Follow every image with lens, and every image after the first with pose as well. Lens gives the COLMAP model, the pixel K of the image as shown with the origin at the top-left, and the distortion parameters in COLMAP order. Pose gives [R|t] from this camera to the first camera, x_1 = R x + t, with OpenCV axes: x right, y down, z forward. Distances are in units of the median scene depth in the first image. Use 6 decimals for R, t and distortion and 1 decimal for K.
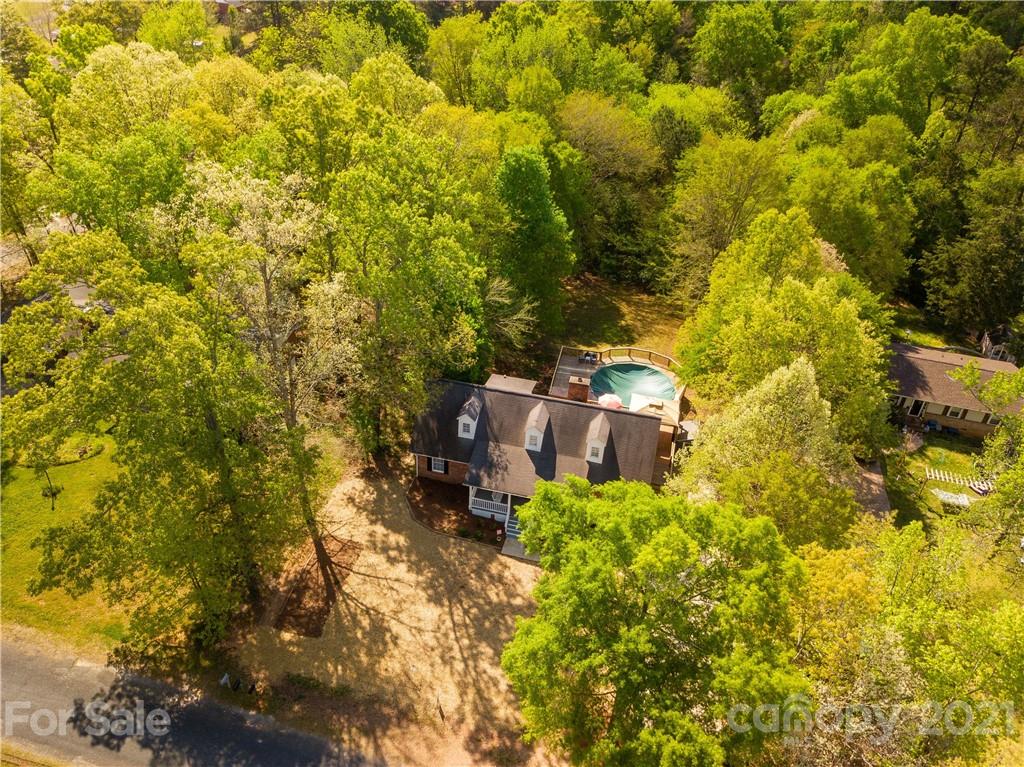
lens RADIAL K [[764.8, 0, 512.0], [0, 764.8, 383.5], [0, 0, 1]] dist [0.005194, -0.002809]
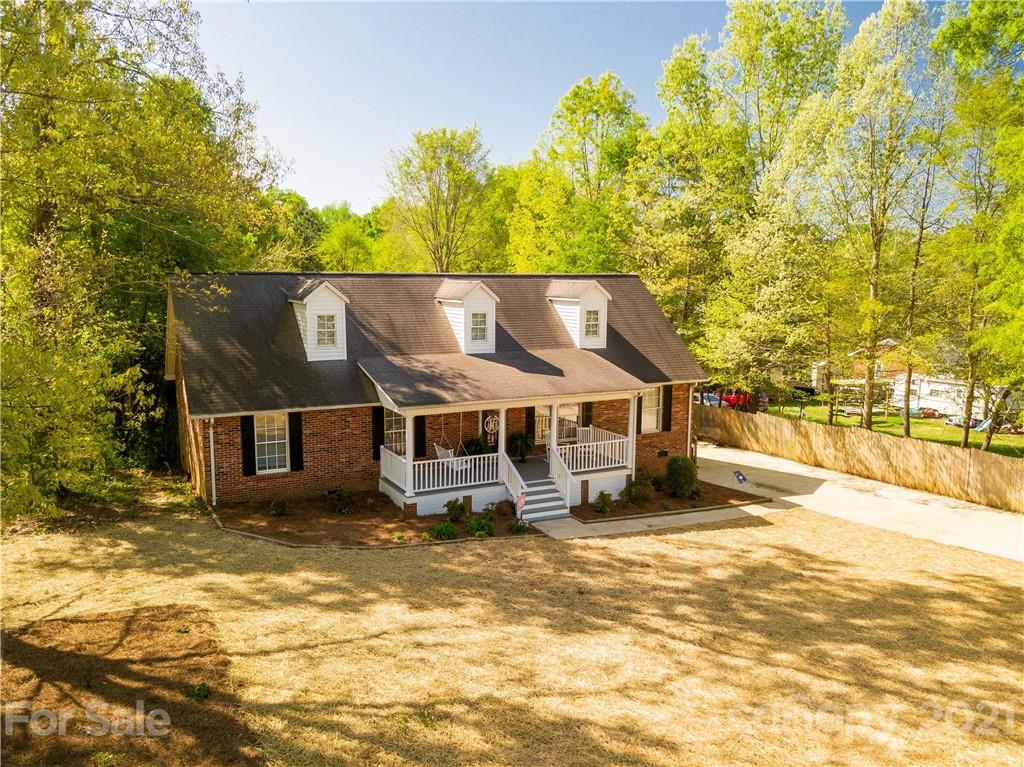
lens RADIAL K [[768.8, 0, 492.9], [0, 768.8, 378.6], [0, 0, 1]] dist [-0.003954, 0.002006]
pose [[0.773018, -0.133995, 0.620072, -0.288283], [0.403506, 0.858085, -0.317604, 0.285651], [-0.489517, 0.495716, 0.717383, 0.773559]]
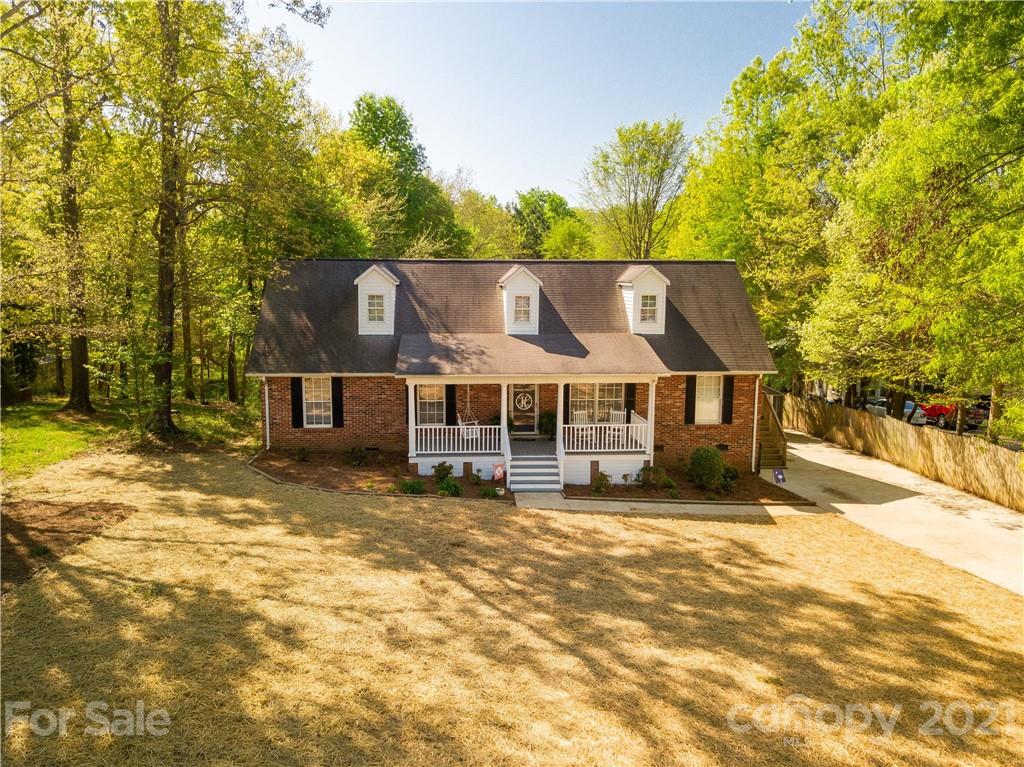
lens RADIAL K [[764.8, 0, 512.0], [0, 764.8, 383.5], [0, 0, 1]] dist [0.005194, -0.002809]
pose [[0.951336, -0.089521, 0.294865, -0.141338], [0.215328, 0.877618, -0.428276, 0.366339], [-0.220439, 0.470927, 0.854186, 0.692515]]
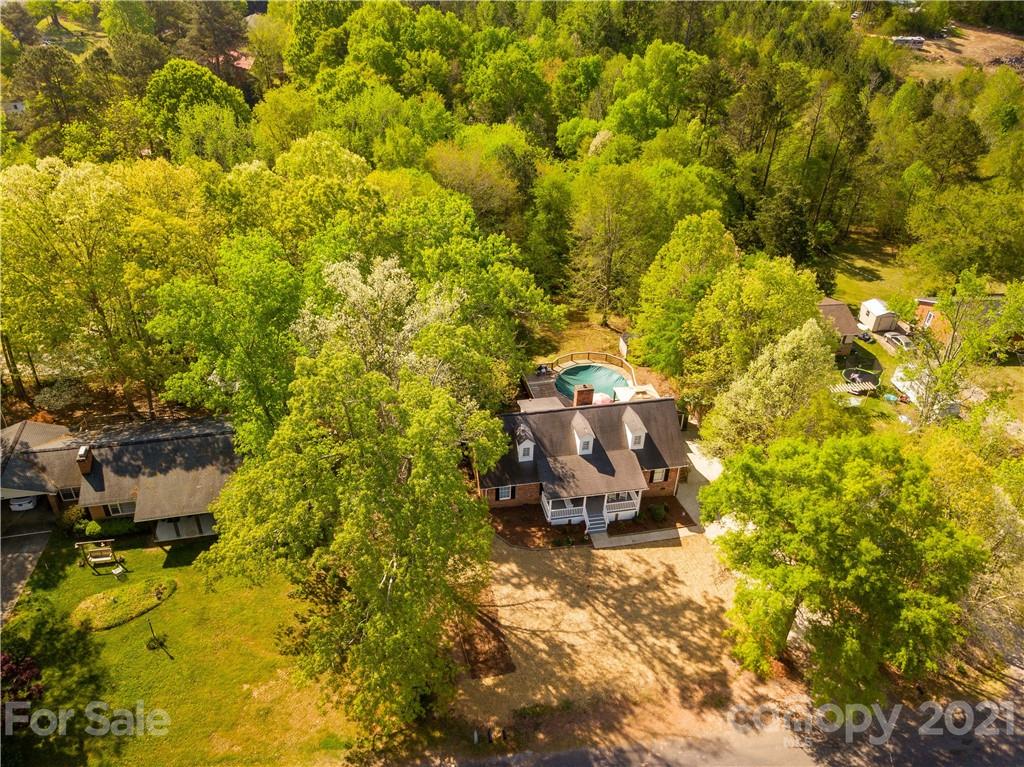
lens RADIAL K [[723.9, 0, 518.3], [0, 723.9, 368.9], [0, 0, 1]] dist [0.004138, -0.000819]
pose [[0.909350, -0.242481, 0.338062, -0.455607], [0.256509, 0.966536, 0.003284, -0.074941], [-0.327546, 0.083729, 0.941118, 0.005278]]
